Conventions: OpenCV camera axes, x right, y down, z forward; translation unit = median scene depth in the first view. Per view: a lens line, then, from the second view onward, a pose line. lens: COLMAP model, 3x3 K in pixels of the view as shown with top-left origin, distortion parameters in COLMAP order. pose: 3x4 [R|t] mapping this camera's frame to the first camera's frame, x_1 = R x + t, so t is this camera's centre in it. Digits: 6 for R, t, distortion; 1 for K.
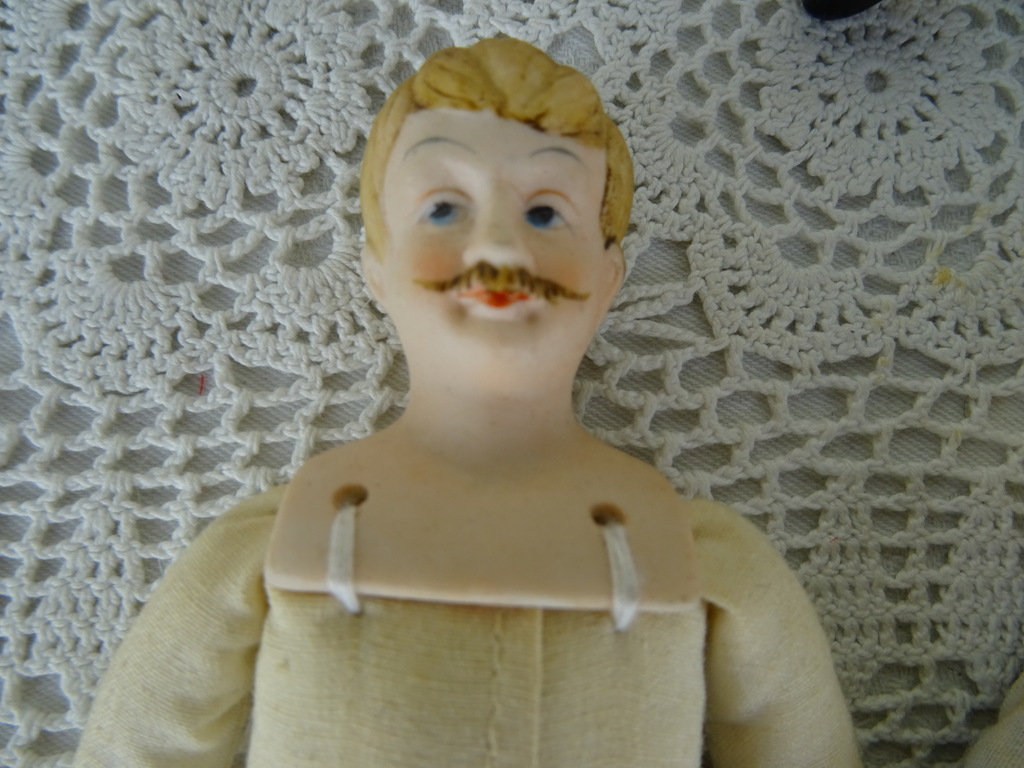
lens RADIAL K [[718.1, 0, 514.2], [0, 718.1, 385.1], [0, 0, 1]] dist [0.007501, -0.028085]
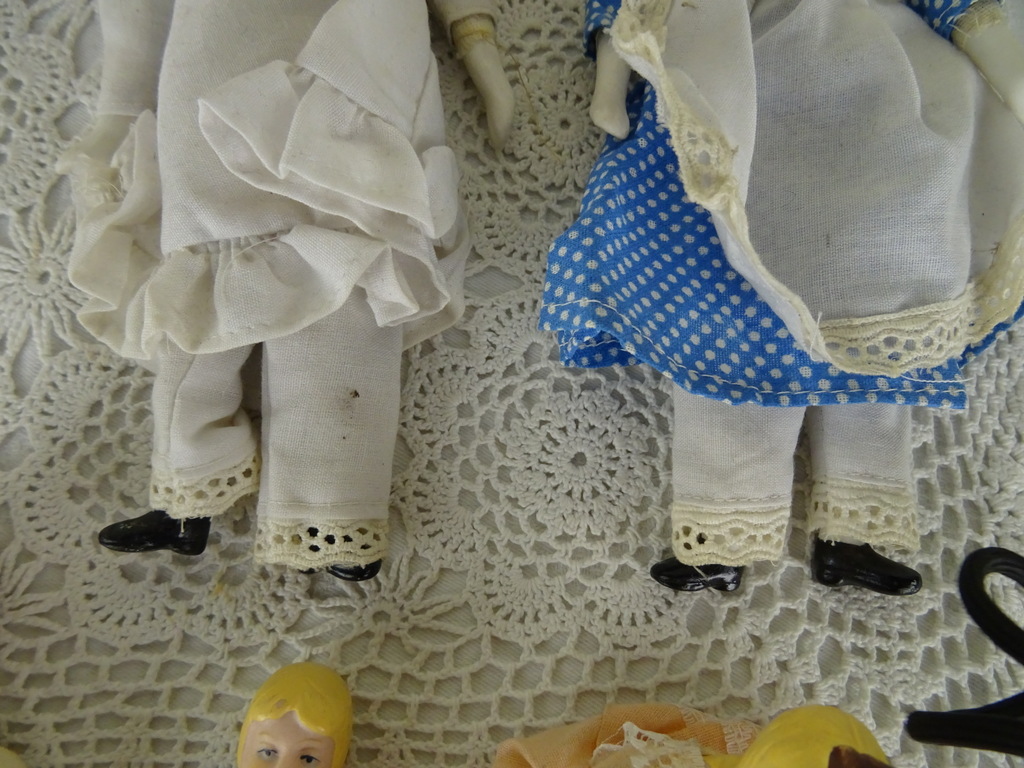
lens RADIAL K [[718.1, 0, 514.2], [0, 718.1, 385.1], [0, 0, 1]] dist [0.007501, -0.028085]
pose [[0.999931, 0.011056, 0.003927, 1.269021], [-0.010683, 0.996341, -0.084797, -0.488622], [-0.004850, 0.084749, 0.996391, -0.684643]]
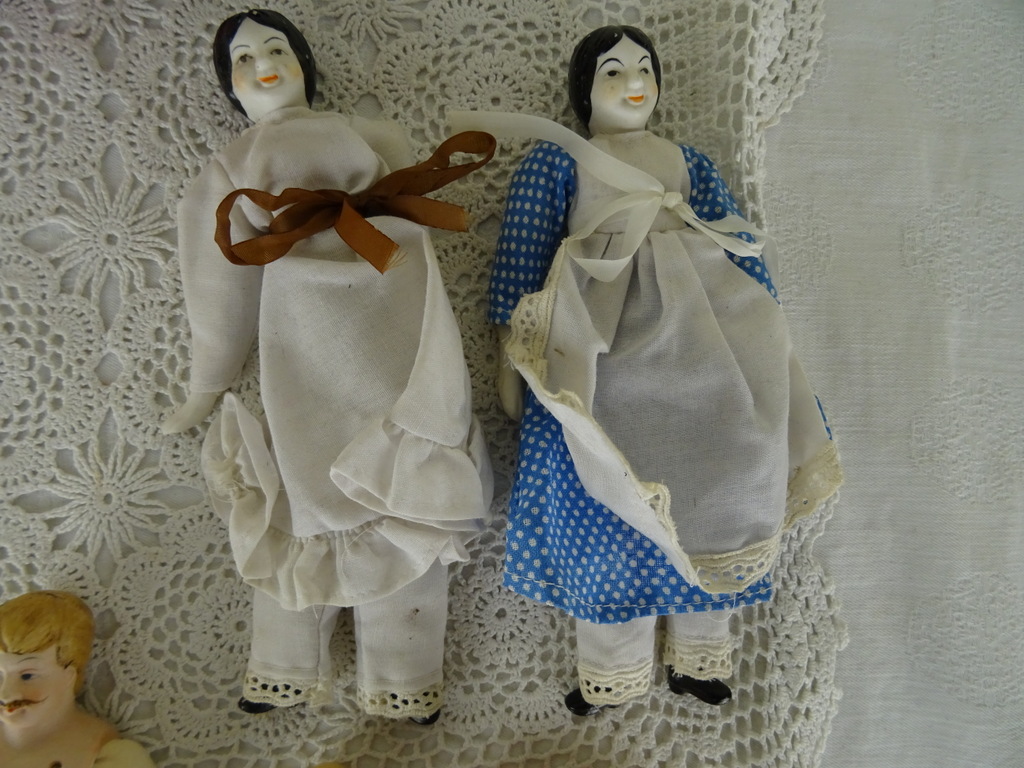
lens RADIAL K [[714.0, 0, 523.2], [0, 714.0, 374.4], [0, 0, 1]] dist [-0.010183, -0.009622]
pose [[0.998213, -0.010554, 0.058811, 1.373594], [0.004101, 0.994057, 0.108785, -1.577557], [-0.059609, -0.108349, 0.992324, -1.358619]]
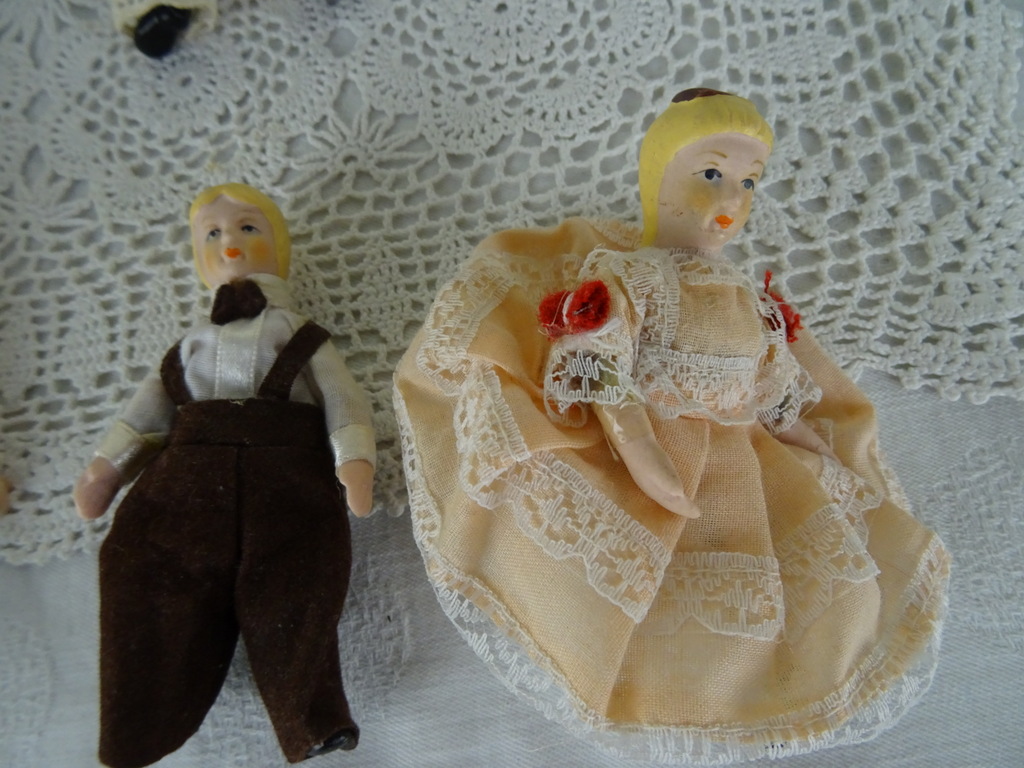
lens RADIAL K [[703.9, 0, 512.0], [0, 703.9, 394.7], [0, 0, 1]] dist [-0.005758, -0.005791]
pose [[0.980070, -0.177616, -0.088973, 1.447014], [0.166130, 0.978383, -0.123154, 0.810412], [0.108923, 0.105918, 0.988391, -0.704483]]
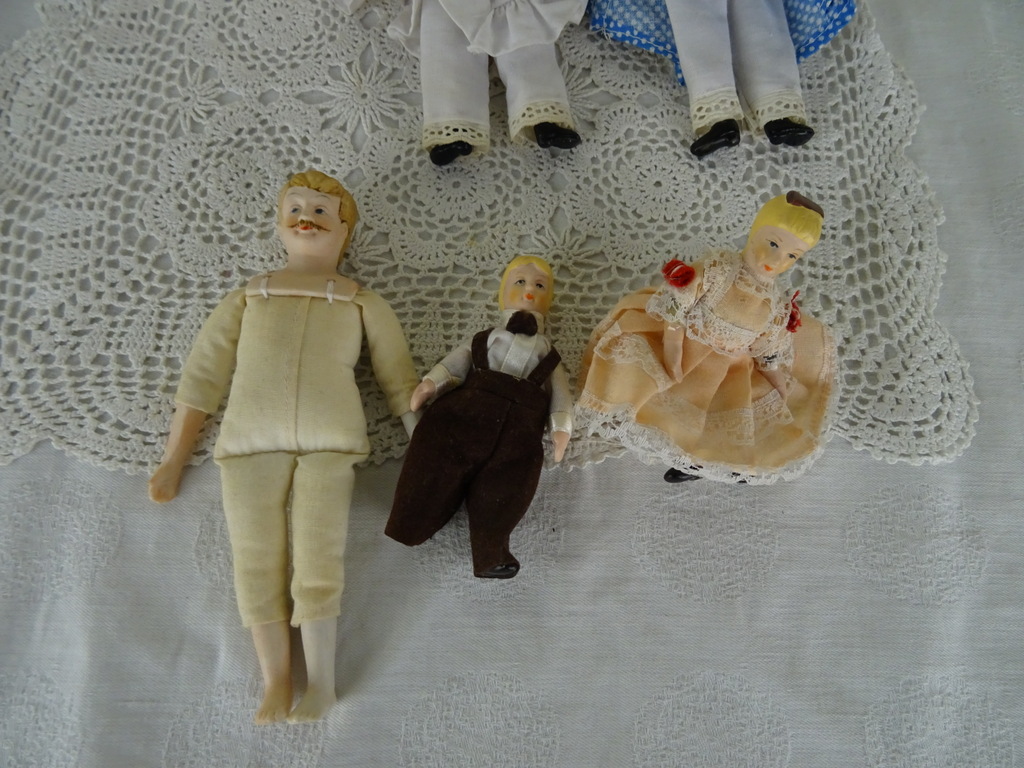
lens RADIAL K [[711.0, 0, 508.7], [0, 711.0, 381.7], [0, 0, 1]] dist [-0.004011, -0.011187]
pose [[0.999981, 0.001183, 0.006045, 0.746175], [-0.000167, 0.986241, -0.165314, 0.946345], [-0.006157, 0.165310, 0.986222, -1.931644]]
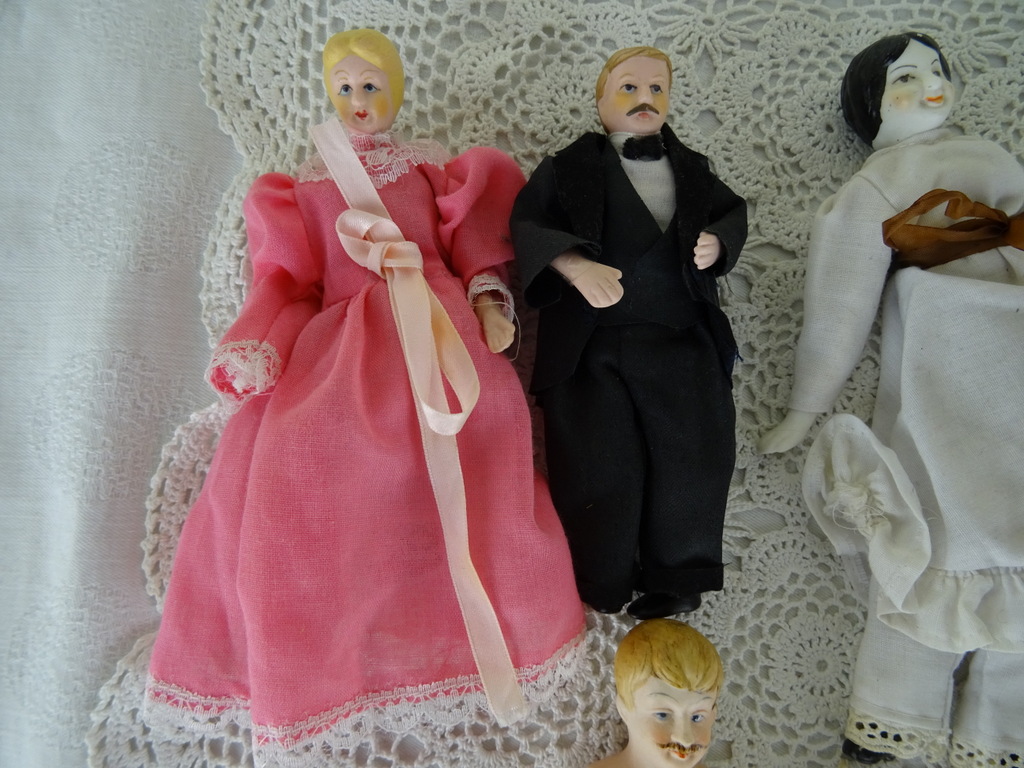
lens RADIAL K [[711.0, 0, 508.7], [0, 711.0, 381.7], [0, 0, 1]] dist [-0.004011, -0.011187]
pose [[0.998014, 0.062854, -0.004124, -0.526217], [-0.062757, 0.997817, 0.020548, -1.344071], [0.005407, -0.020249, 0.999780, -1.221816]]
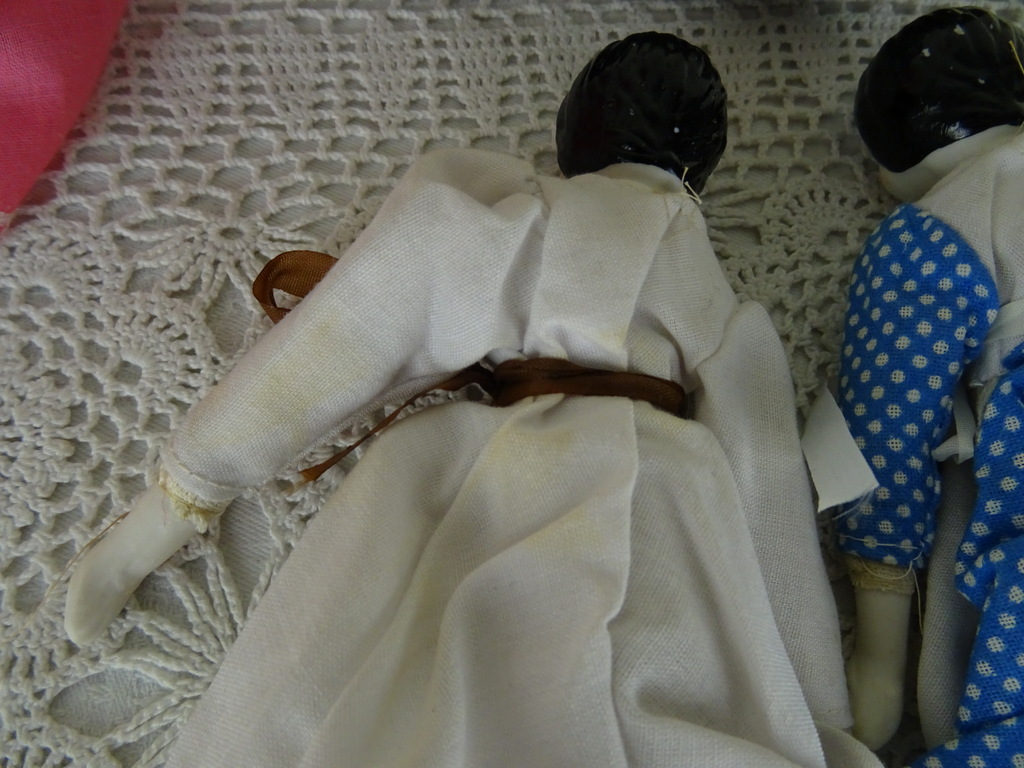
lens RADIAL K [[727.8, 0, 508.0], [0, 727.8, 383.1], [0, 0, 1]] dist [0.009074, -0.032111]
pose [[0.991281, -0.075487, 0.108000, 0.448280], [0.090517, 0.985745, -0.141822, -2.066770], [-0.095755, 0.150361, 0.983983, -0.091443]]
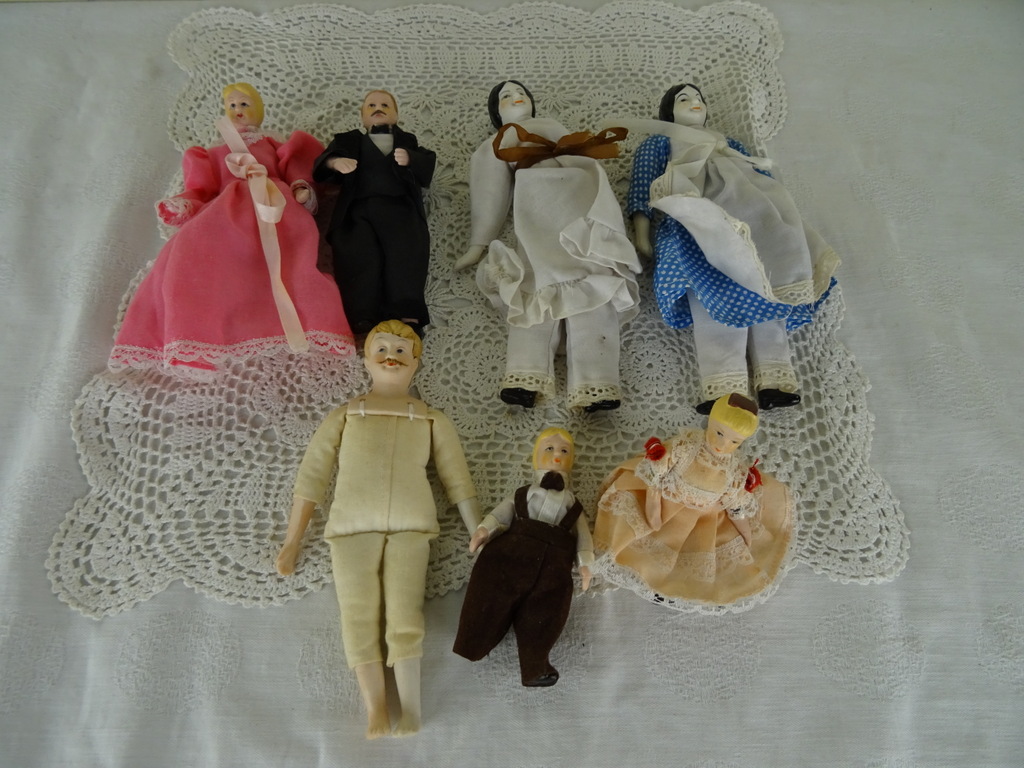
lens RADIAL K [[705.6, 0, 512.7], [0, 705.6, 390.2], [0, 0, 1]] dist [-0.014458, 0.000105]
pose [[0.999580, -0.016129, 0.024060, 0.534917], [0.022808, 0.950302, -0.310494, 0.933832], [-0.017856, 0.310913, 0.950271, -2.776593]]
